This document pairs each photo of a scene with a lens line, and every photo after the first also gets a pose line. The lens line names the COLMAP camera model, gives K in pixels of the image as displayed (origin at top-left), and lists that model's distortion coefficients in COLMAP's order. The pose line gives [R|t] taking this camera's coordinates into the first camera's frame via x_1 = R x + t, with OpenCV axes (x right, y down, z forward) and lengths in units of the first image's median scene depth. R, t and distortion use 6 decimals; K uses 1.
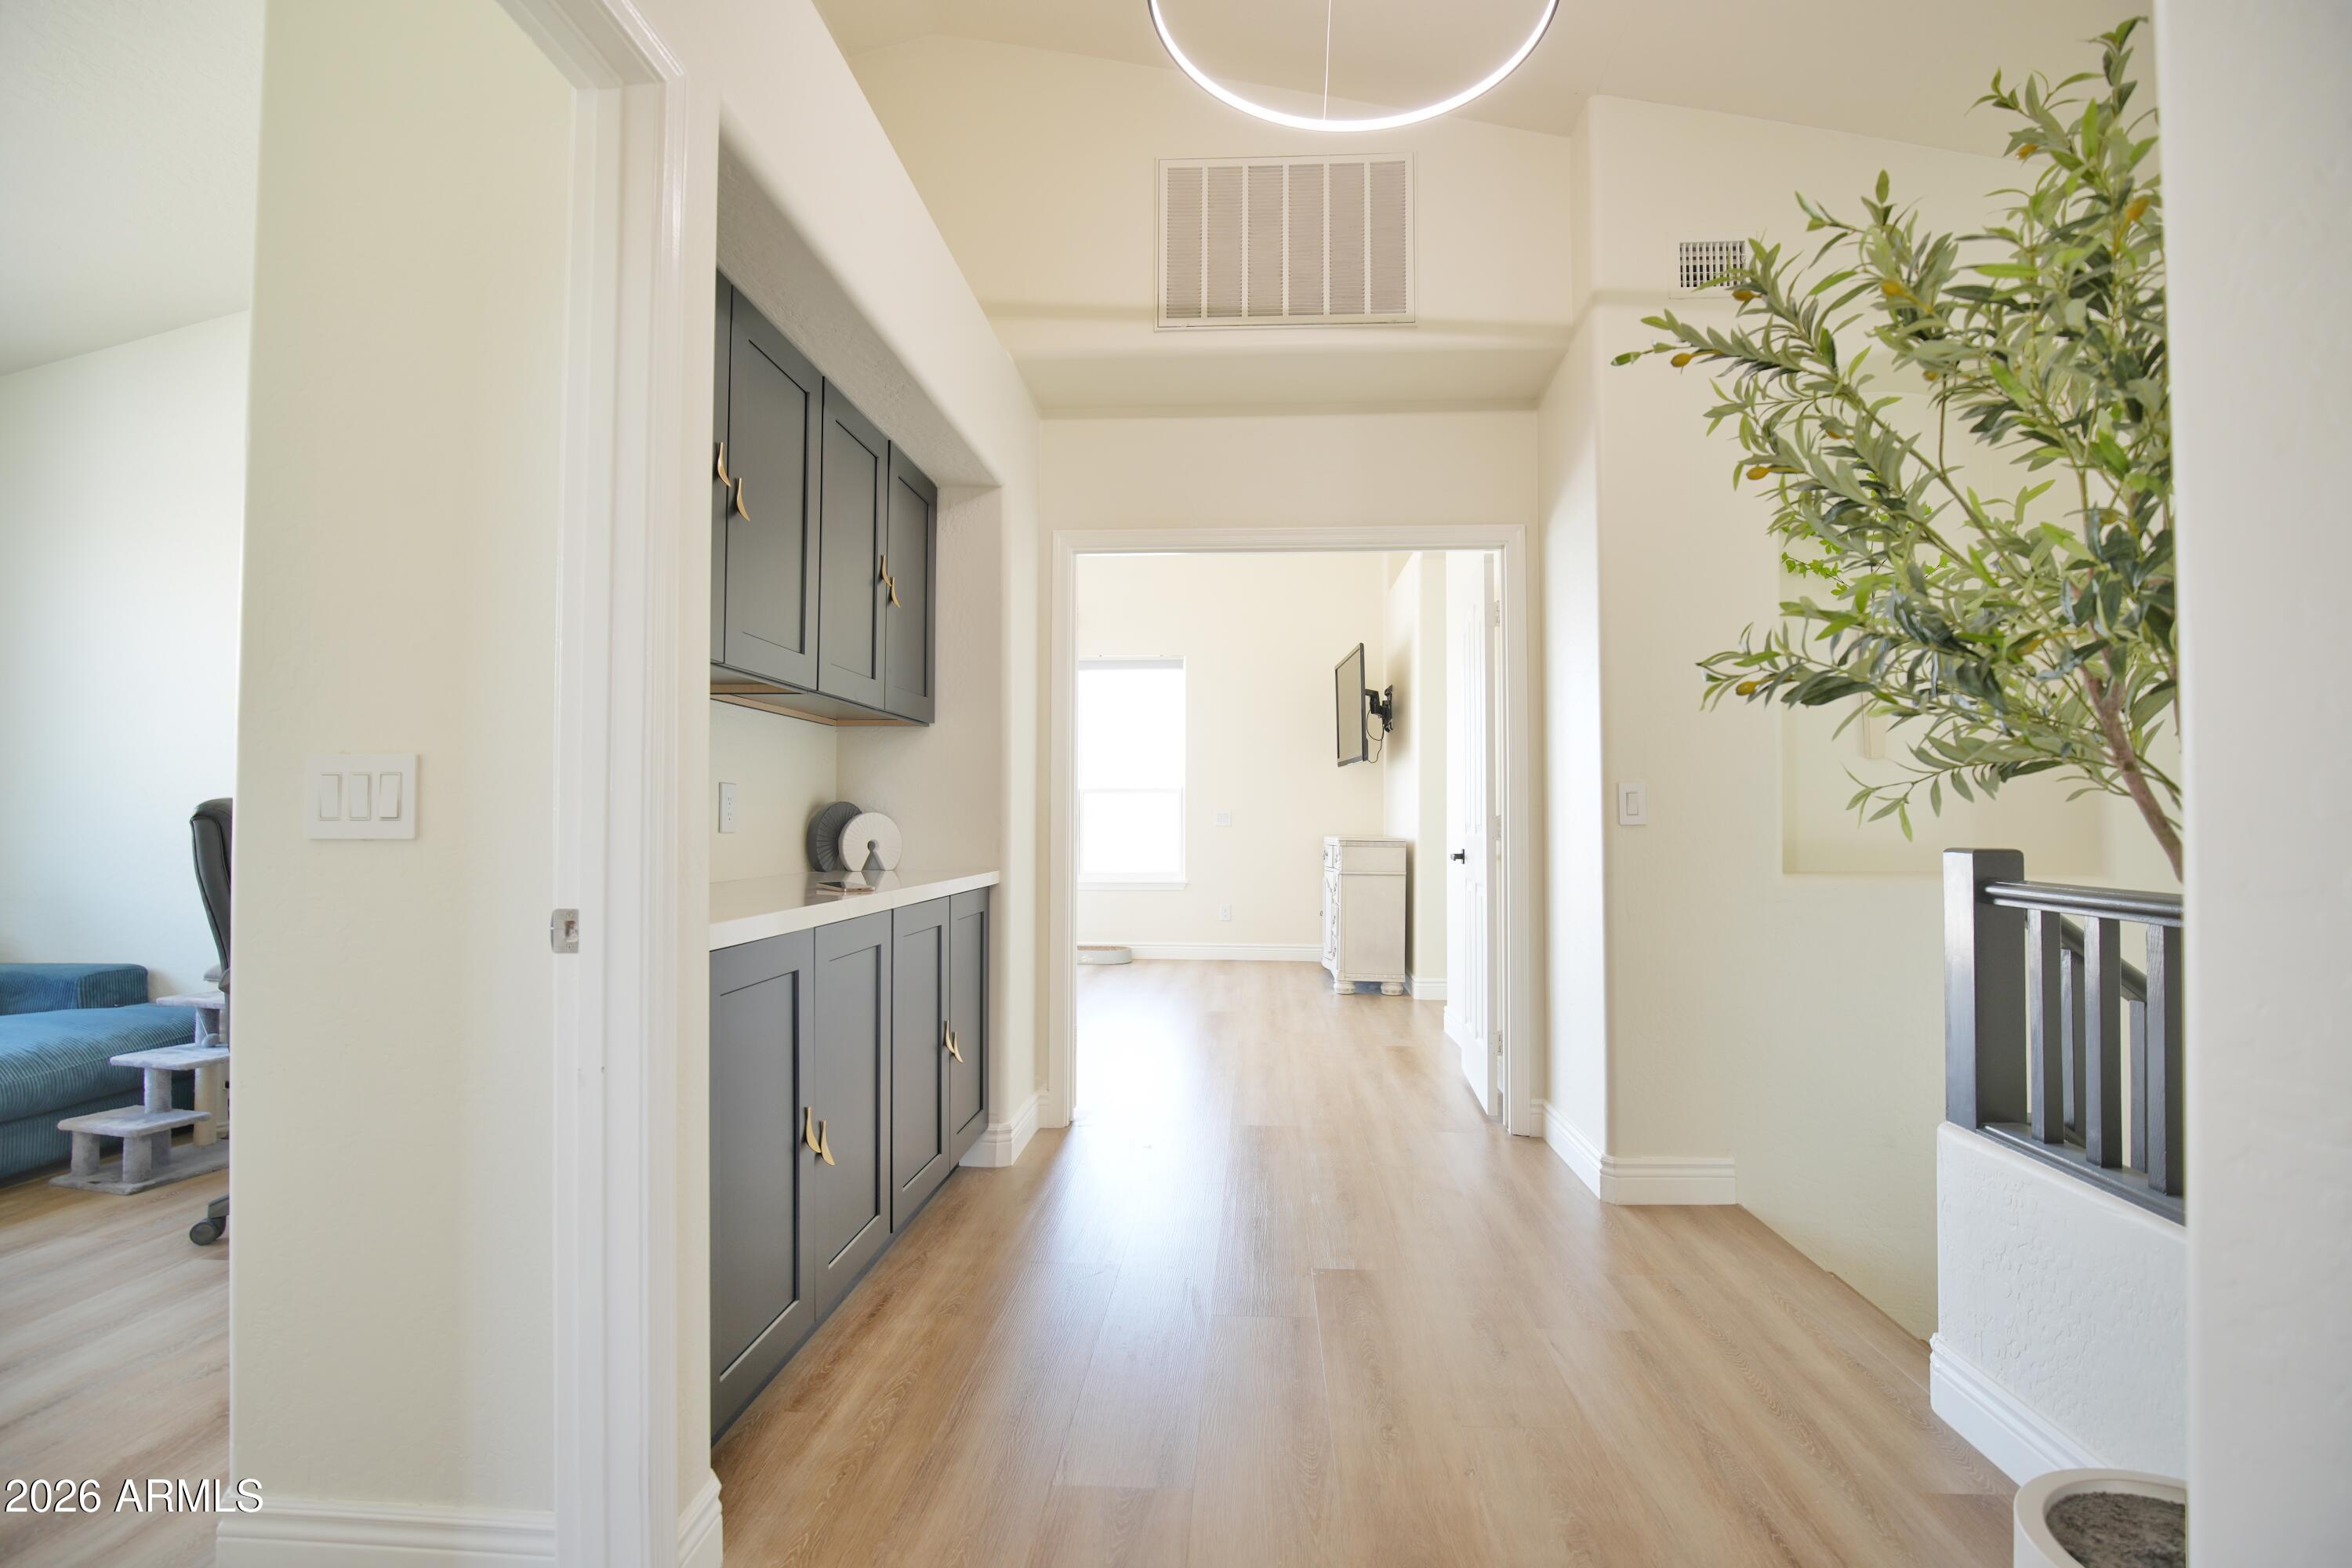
lens RADIAL K [[1109.7, 0, 1178.8], [0, 1109.7, 792.6], [0, 0, 1]] dist [-0.025025, 0.000922]
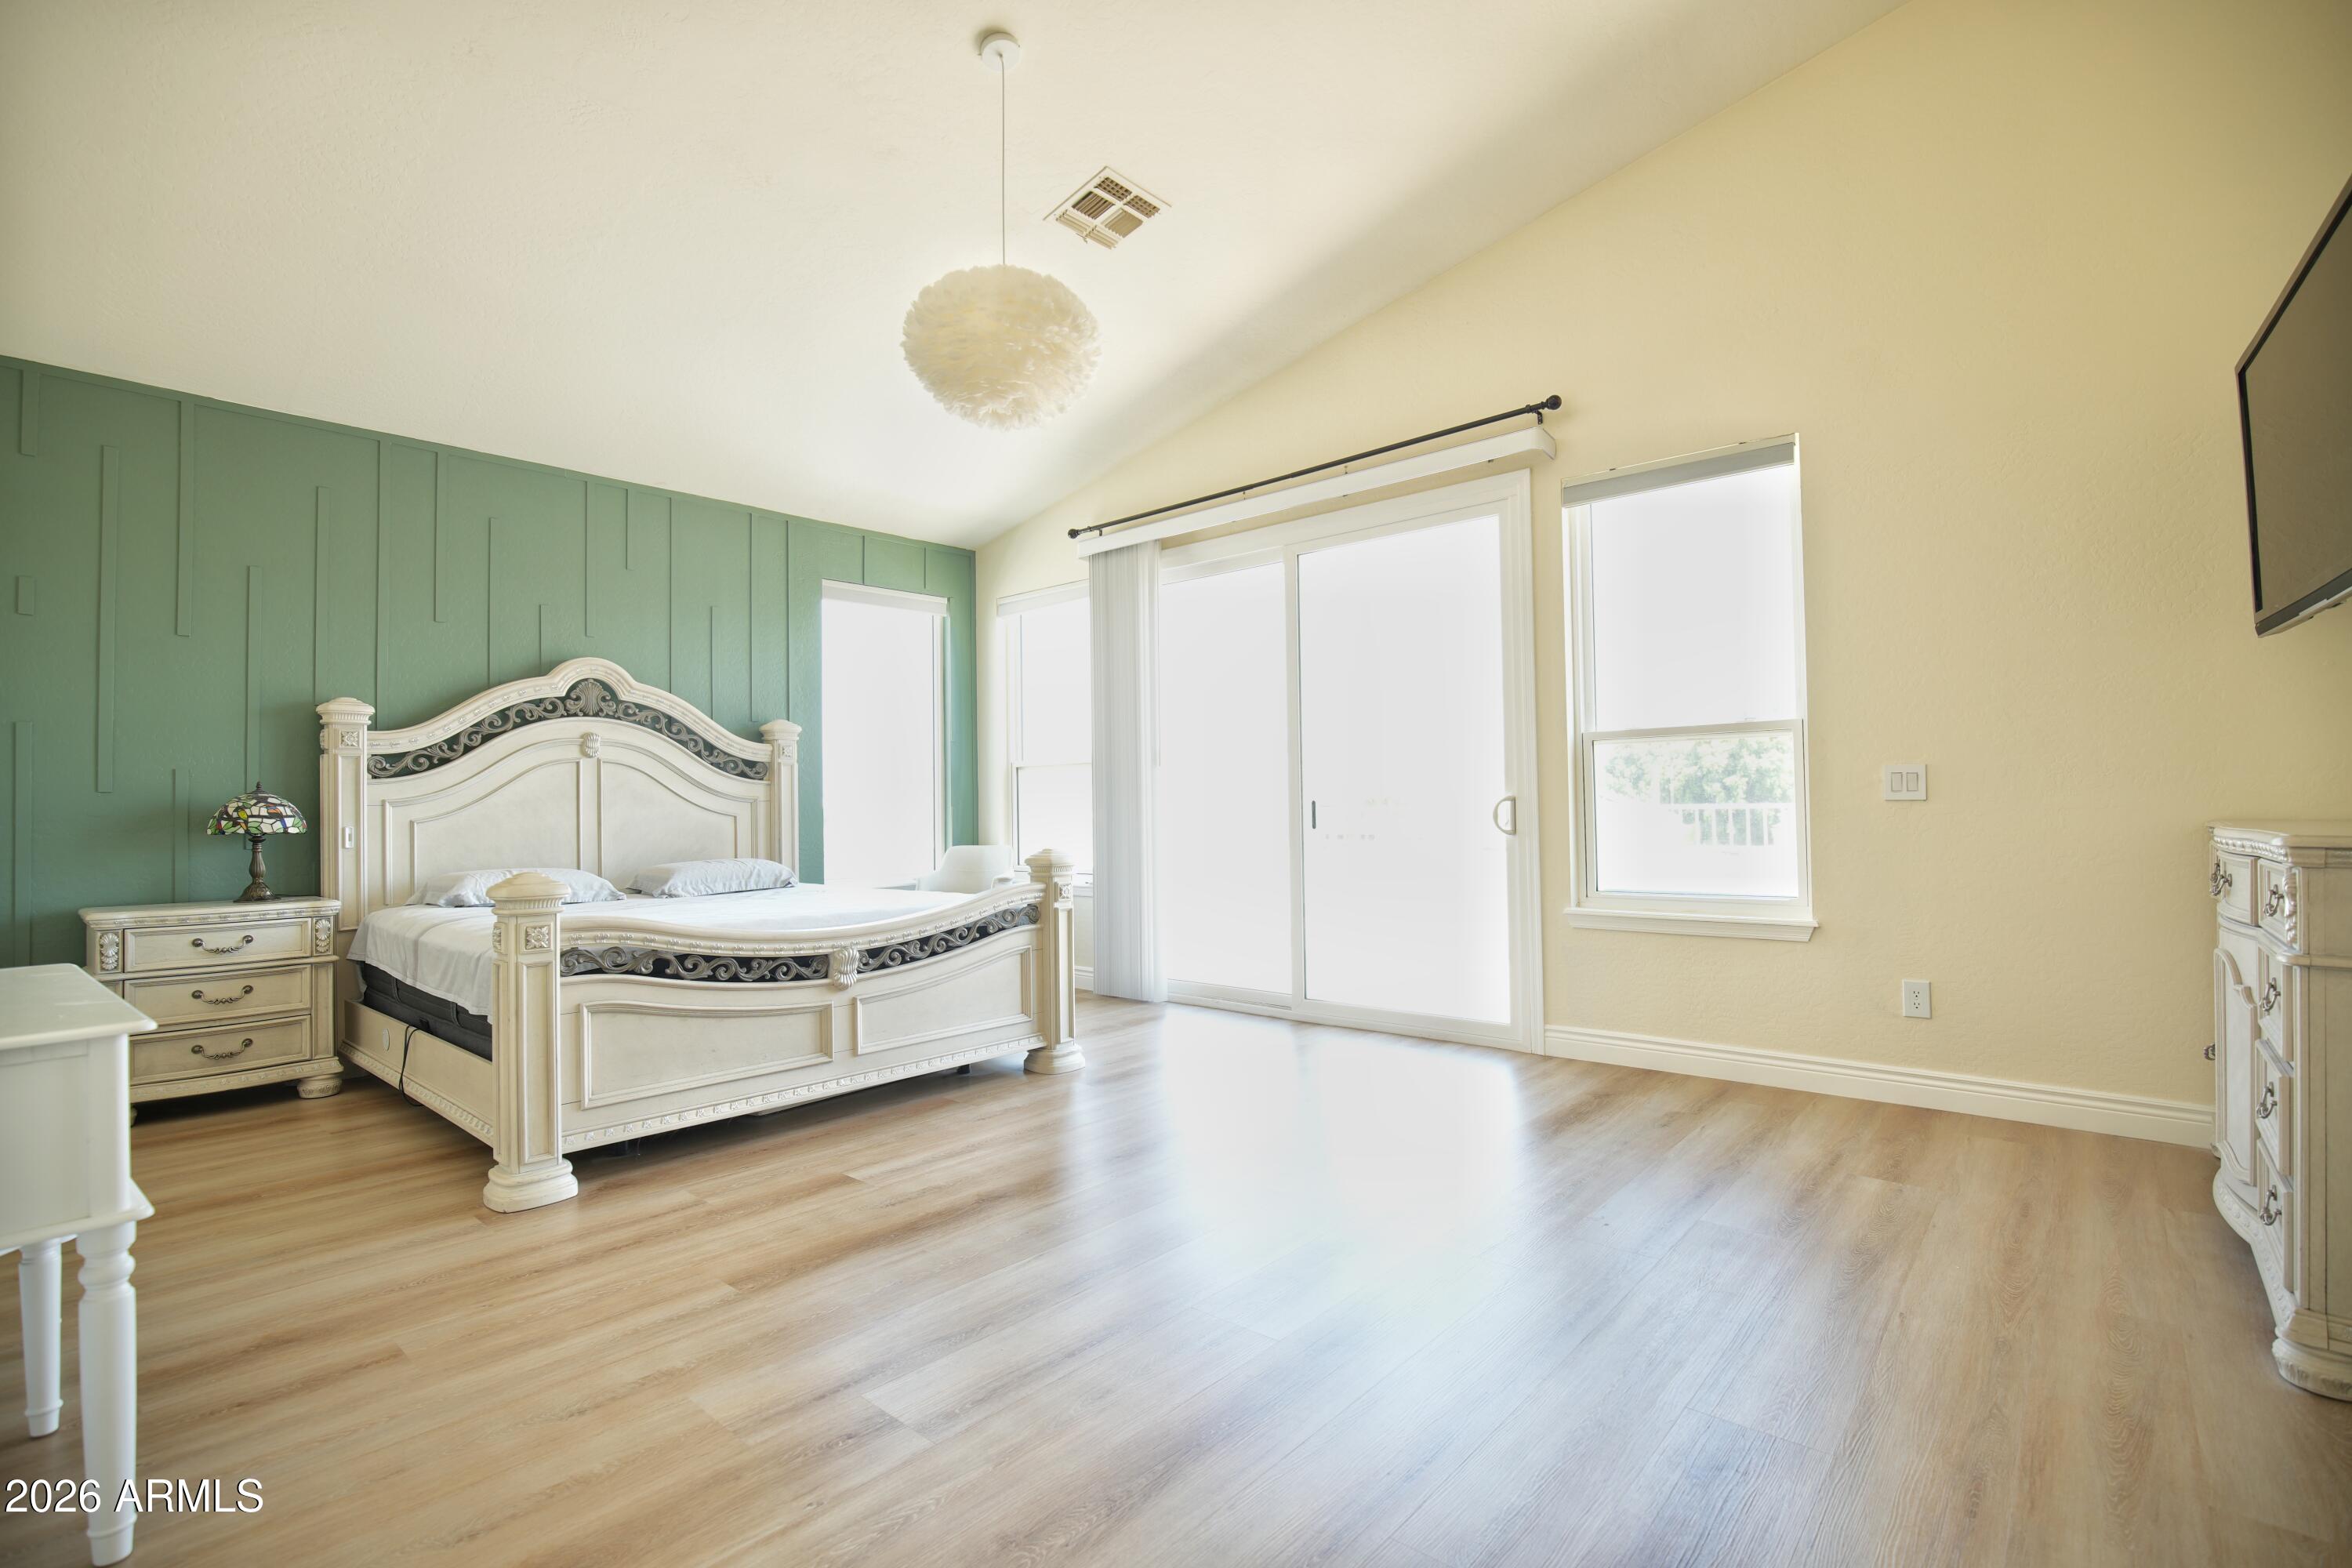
lens RADIAL K [[1093.4, 0, 1175.1], [0, 1093.4, 787.1], [0, 0, 1]] dist [-0.024914, 0.001947]
pose [[0.801234, -0.027581, -0.597715, 0.071143], [0.033205, 0.999447, -0.001607, 0.018300], [0.597429, -0.018560, 0.801707, 0.543485]]
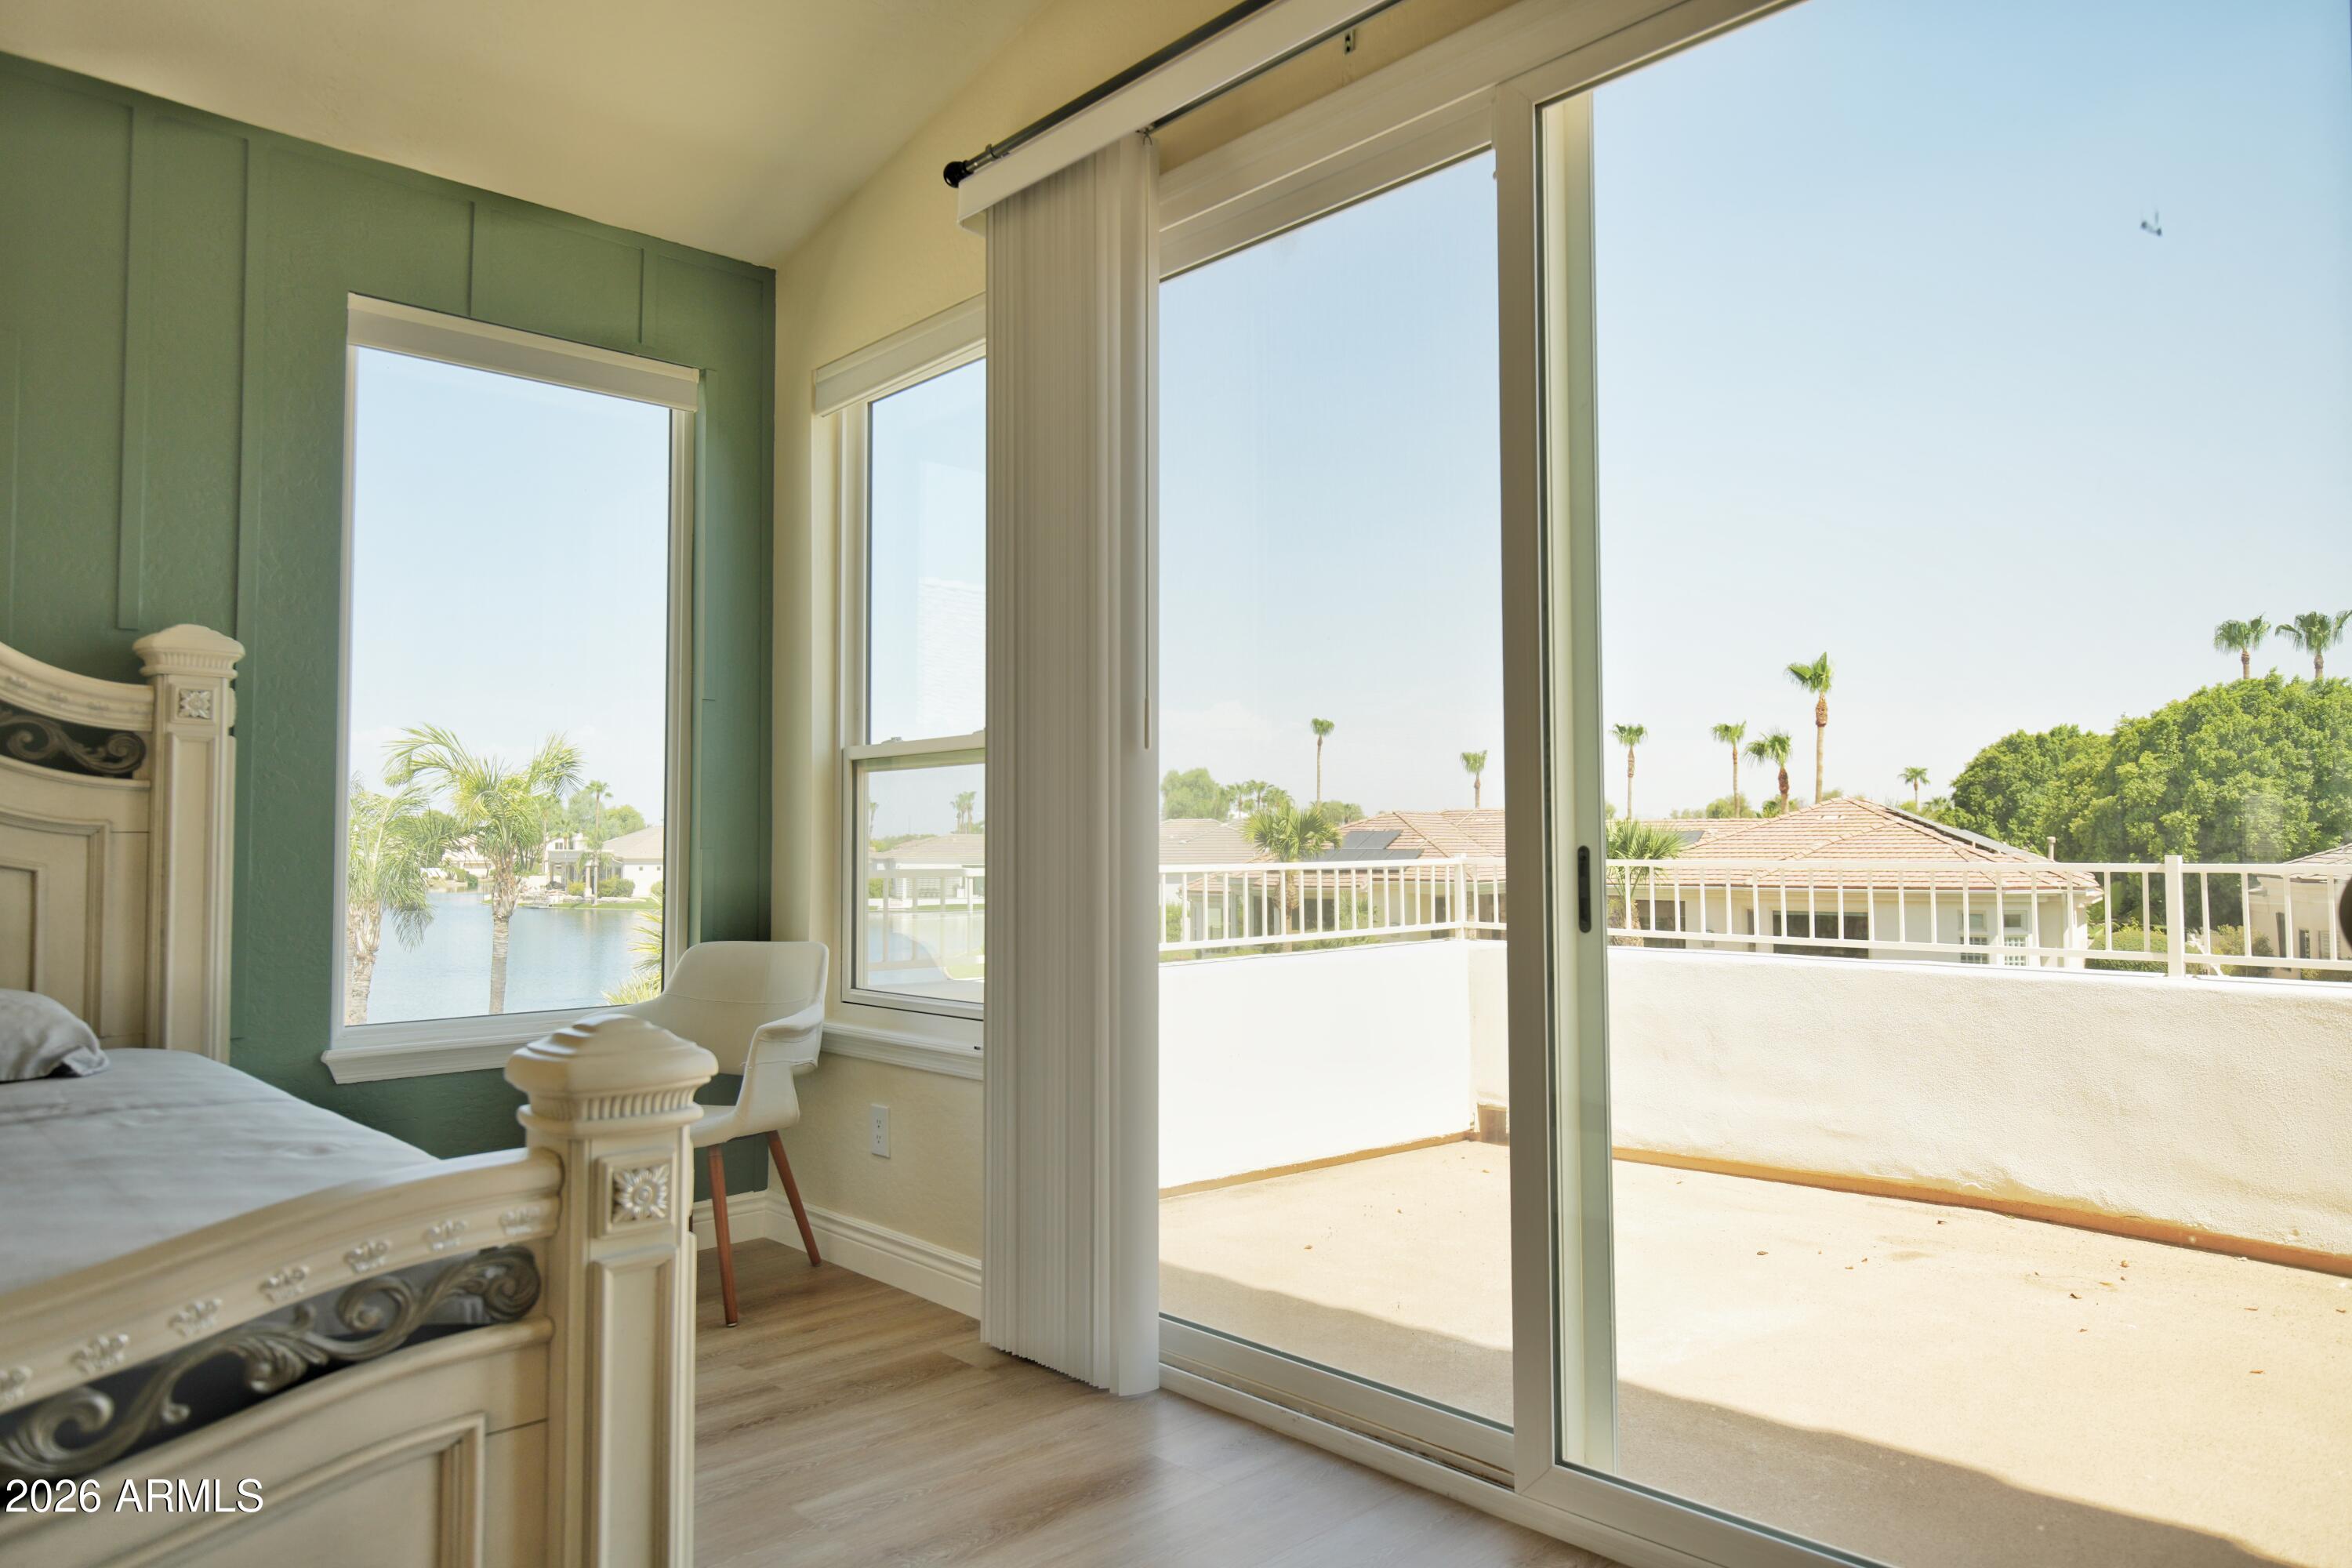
lens RADIAL K [[1534.6, 0, 1180.3], [0, 1534.6, 794.0], [0, 0, 1]] dist [0.000808, -0.002198]
pose [[0.750999, -0.032957, -0.659480, 0.048652], [0.024391, 0.999457, -0.022172, 0.018839], [0.659852, 0.000566, 0.751395, 0.579297]]
